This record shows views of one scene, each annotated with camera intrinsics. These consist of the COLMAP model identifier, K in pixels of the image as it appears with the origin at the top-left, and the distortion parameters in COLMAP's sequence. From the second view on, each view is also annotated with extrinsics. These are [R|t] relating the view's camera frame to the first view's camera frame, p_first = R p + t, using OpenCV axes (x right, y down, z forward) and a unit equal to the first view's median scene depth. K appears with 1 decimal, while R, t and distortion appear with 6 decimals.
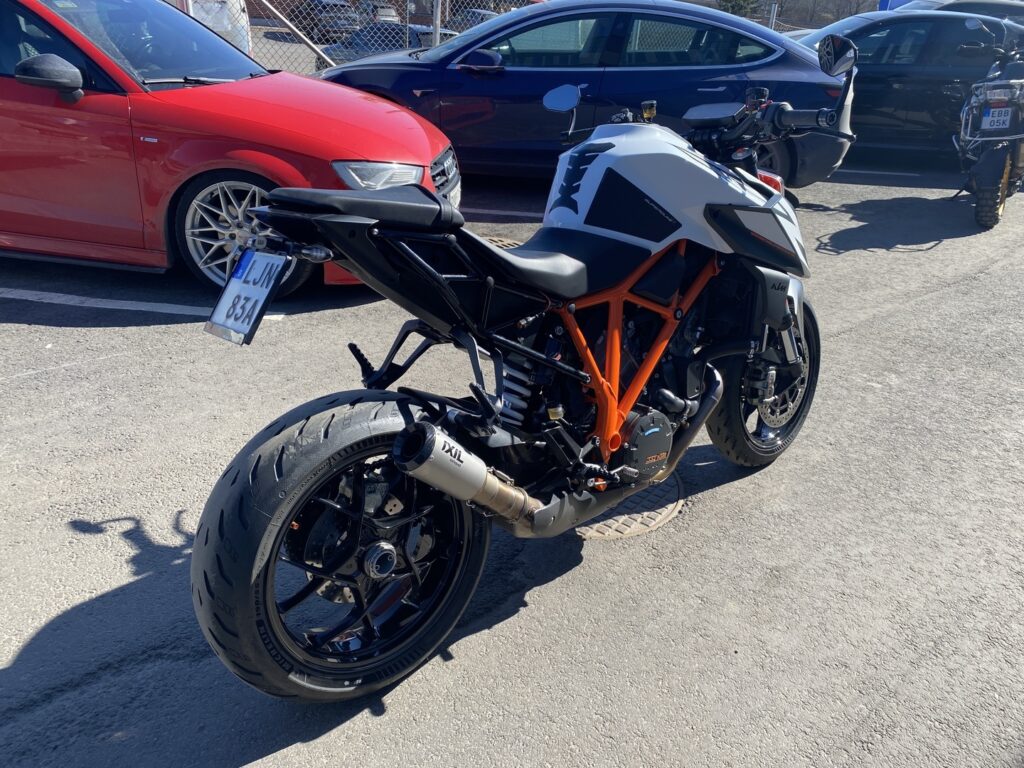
lens RADIAL K [[787.5, 0, 515.6], [0, 787.5, 385.3], [0, 0, 1]] dist [0.004992, 0.001653]
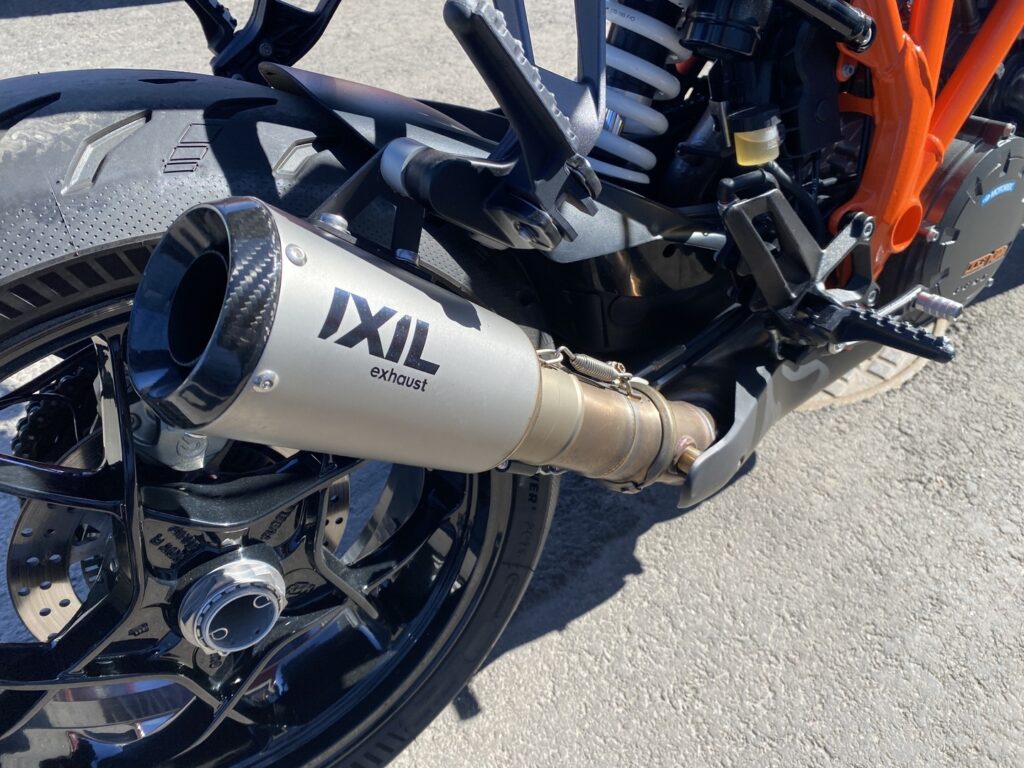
lens RADIAL K [[787.5, 0, 515.6], [0, 787.5, 385.3], [0, 0, 1]] dist [0.004992, 0.001653]
pose [[0.994518, 0.015629, -0.103386, -0.014639], [0.018730, 0.946146, 0.323199, 0.020877], [0.102870, -0.323364, 0.940667, 0.631656]]
